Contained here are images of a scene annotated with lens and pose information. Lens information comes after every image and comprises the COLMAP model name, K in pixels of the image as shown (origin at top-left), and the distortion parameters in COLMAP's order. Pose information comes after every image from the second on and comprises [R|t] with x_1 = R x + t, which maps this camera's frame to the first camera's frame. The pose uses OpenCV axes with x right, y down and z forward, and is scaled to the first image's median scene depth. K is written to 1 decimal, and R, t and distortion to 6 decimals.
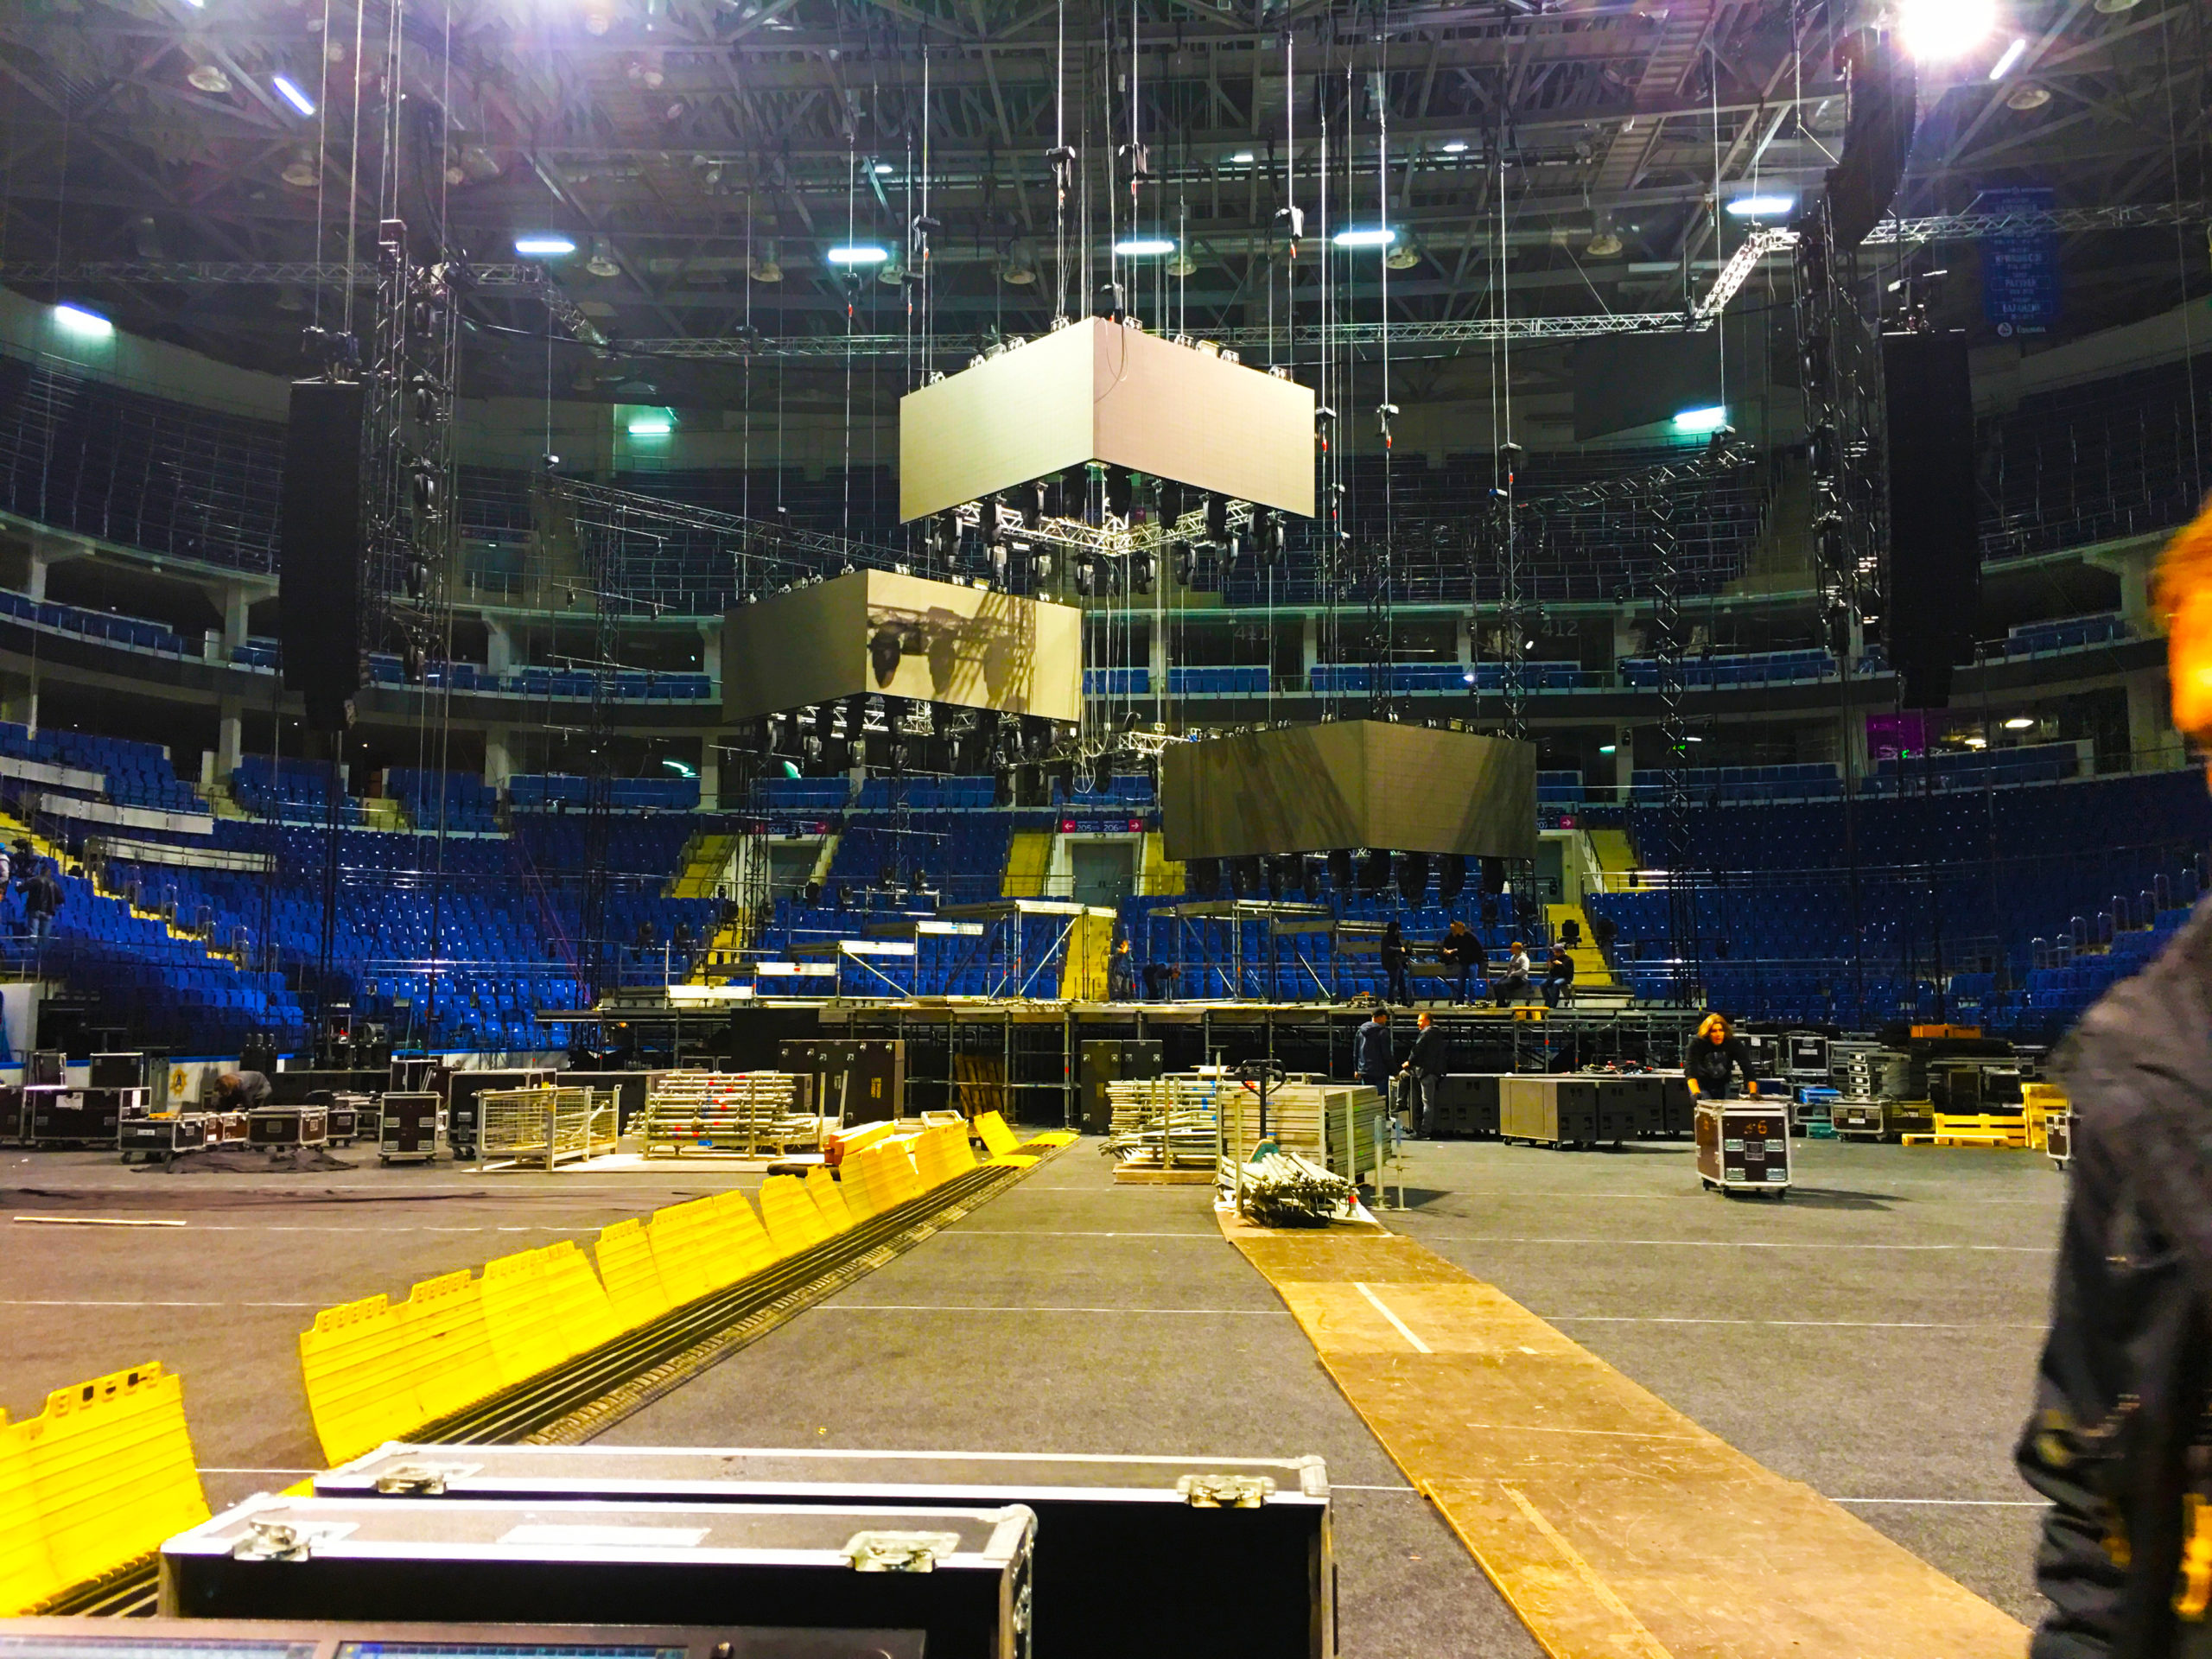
lens RADIAL K [[1963.9, 0, 1083.2], [0, 1963.9, 833.7], [0, 0, 1]] dist [0.084117, -0.052178]
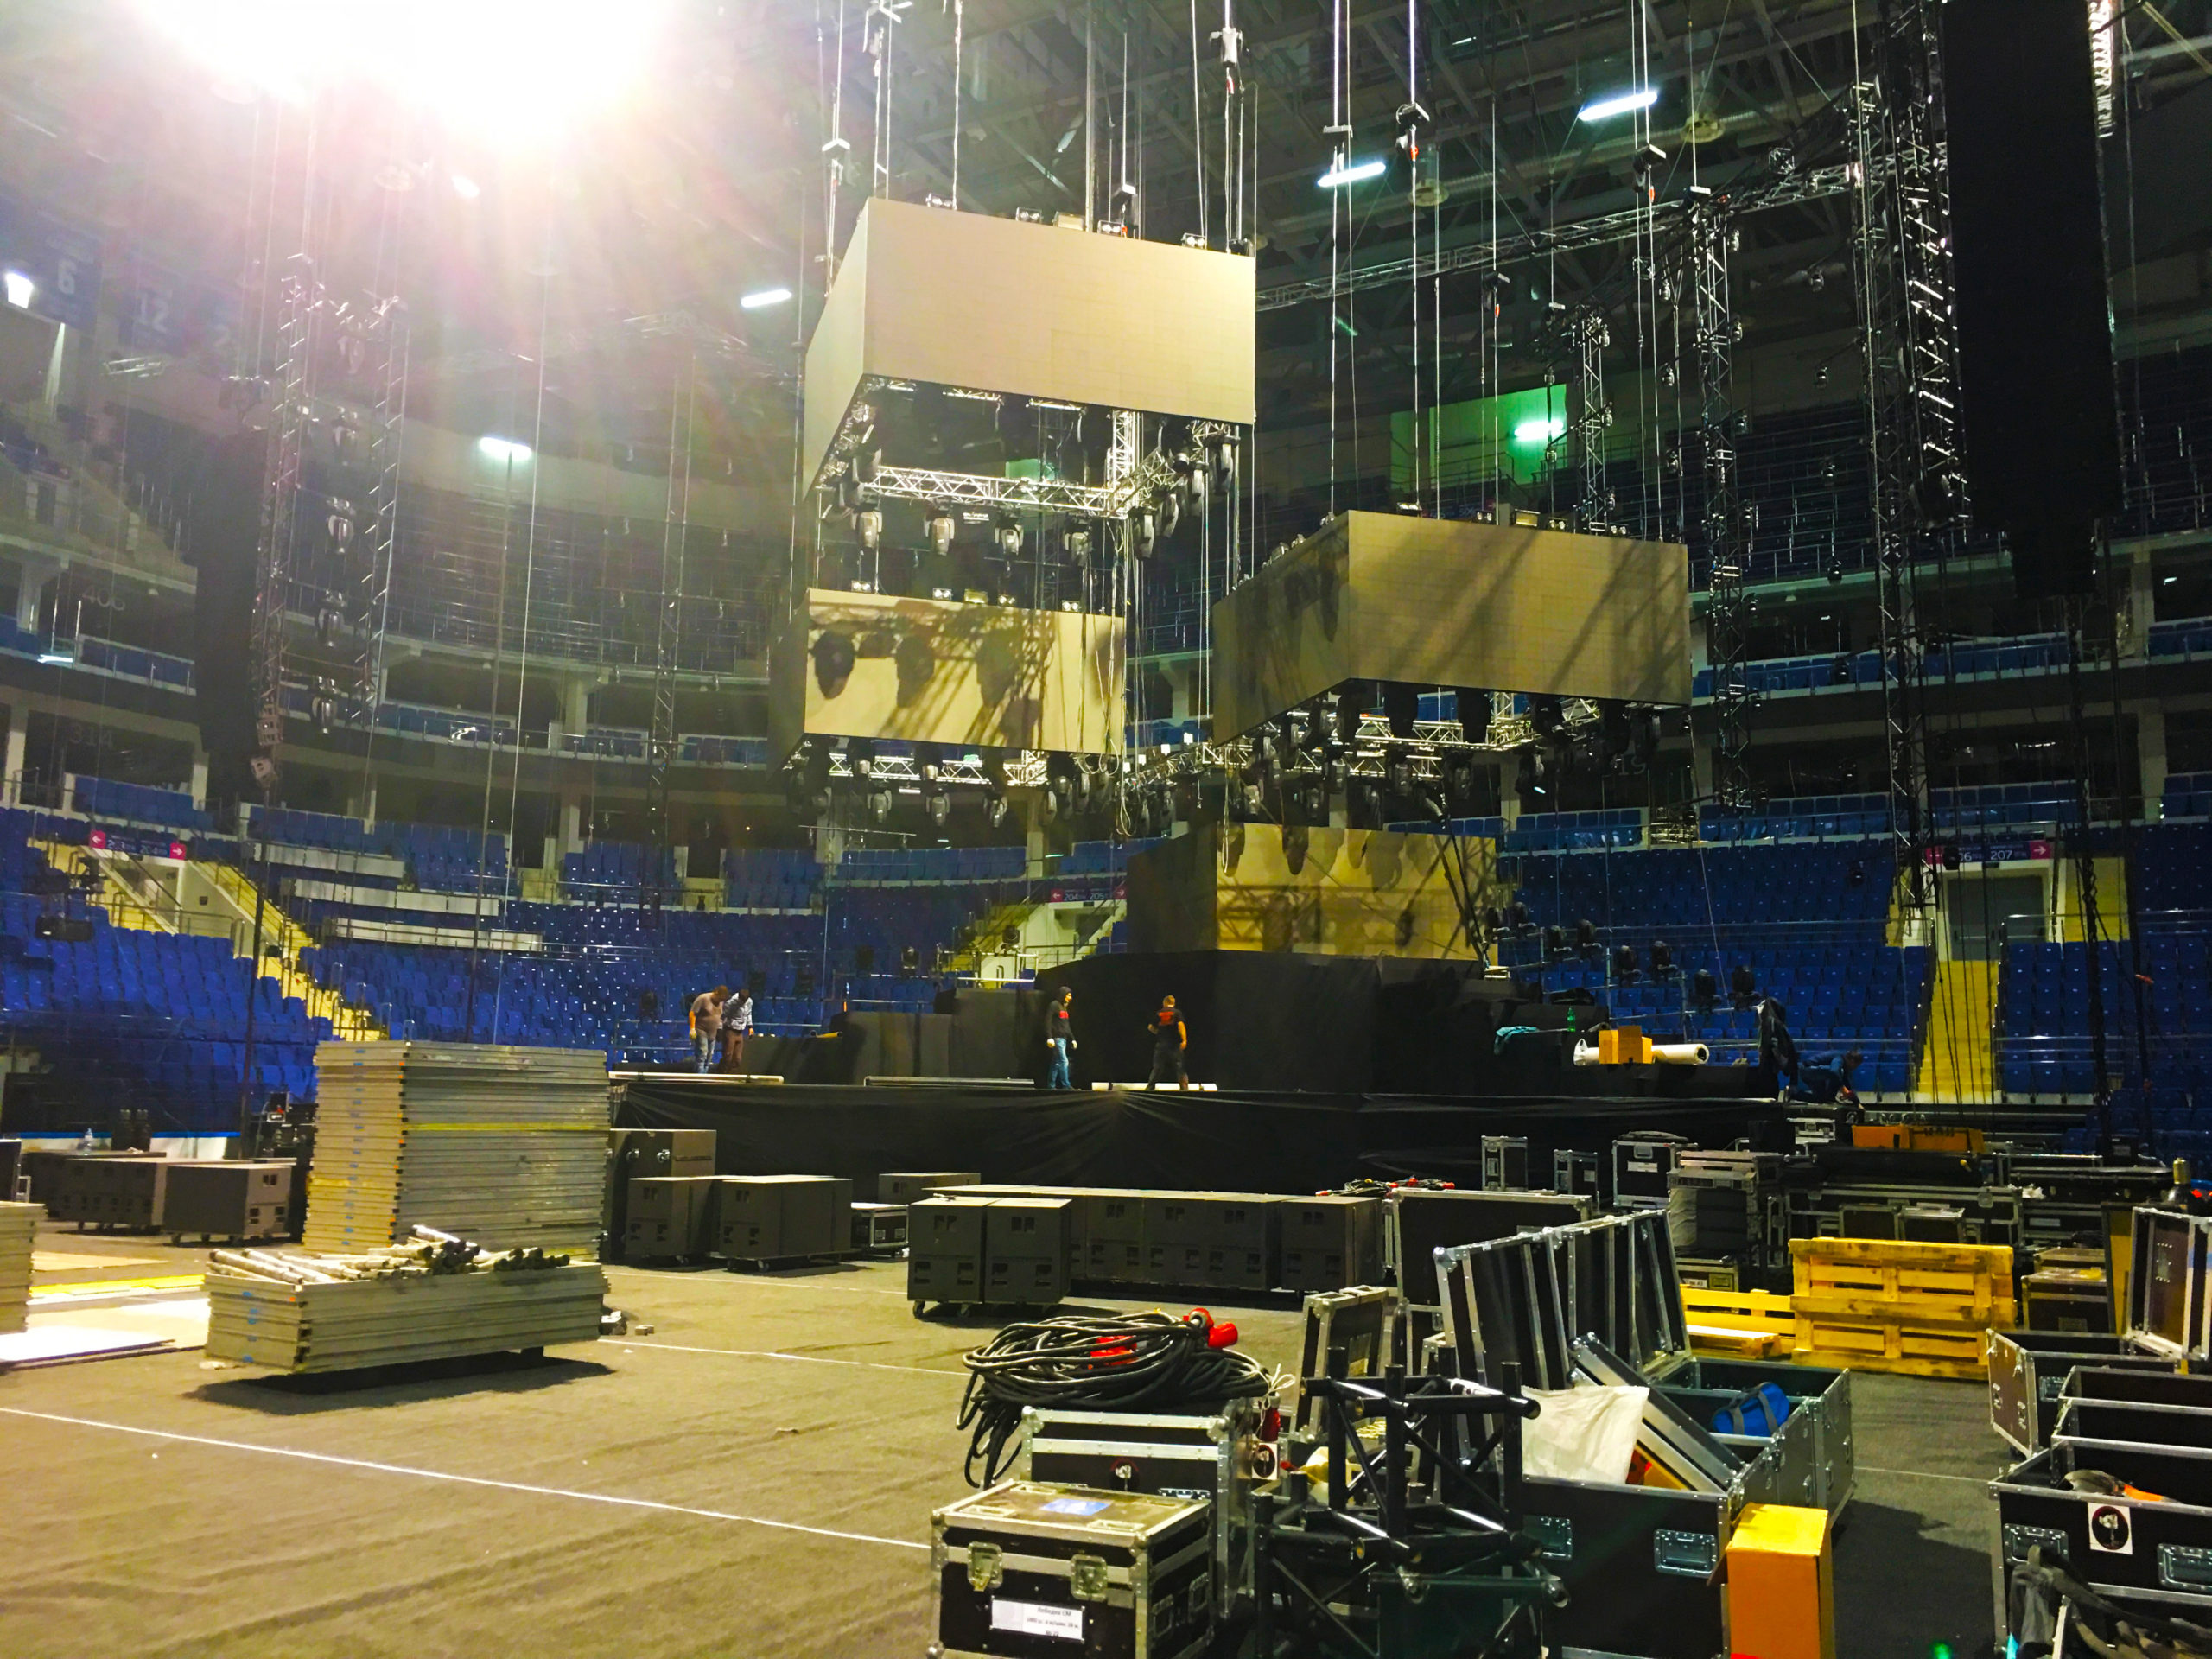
lens RADIAL K [[1963.9, 0, 1085.2], [0, 1963.9, 835.0], [0, 0, 1]] dist [0.084117, -0.052178]
pose [[0.908686, -0.049420, -0.414546, 0.253556], [0.025897, 0.997729, -0.062178, 0.029401], [0.416677, 0.045765, 0.907902, 0.203956]]
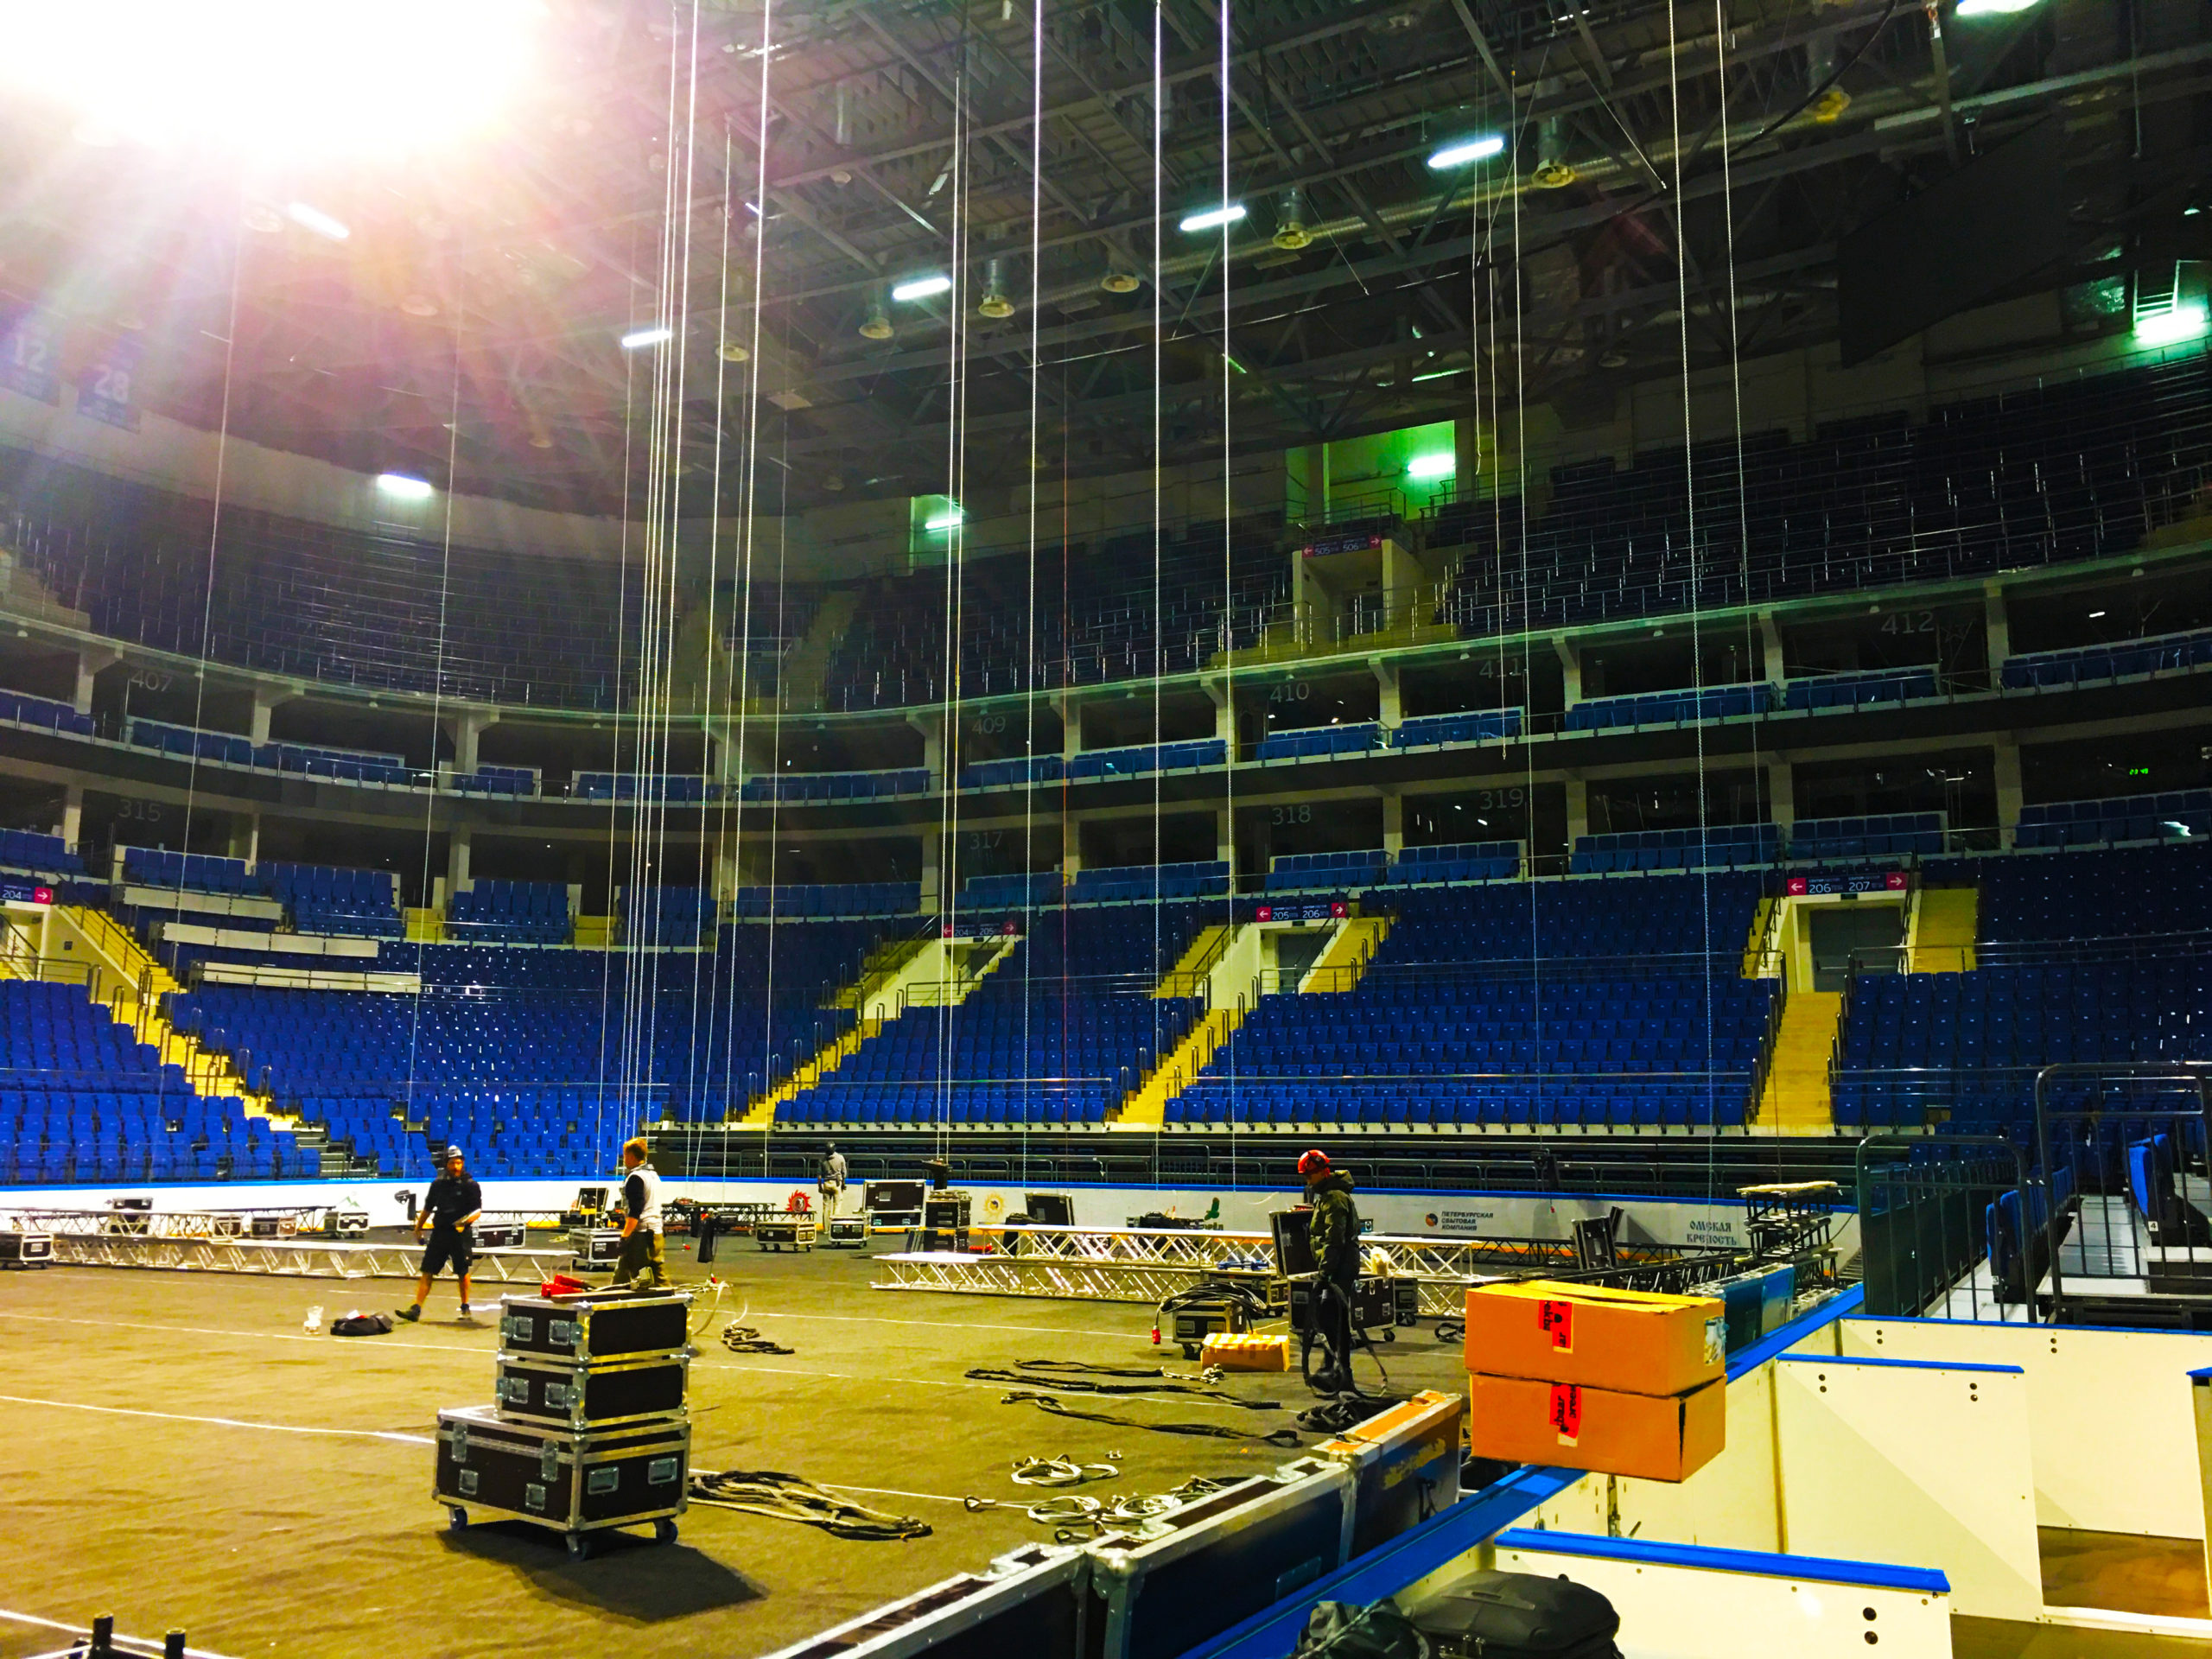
lens RADIAL K [[1963.9, 0, 1121.7], [0, 1963.9, 814.3], [0, 0, 1]] dist [0.084117, -0.052178]
pose [[0.914994, -0.064810, -0.398229, 0.309138], [0.034297, 0.995936, -0.083280, 0.024513], [0.402008, 0.062543, 0.913498, 0.227683]]
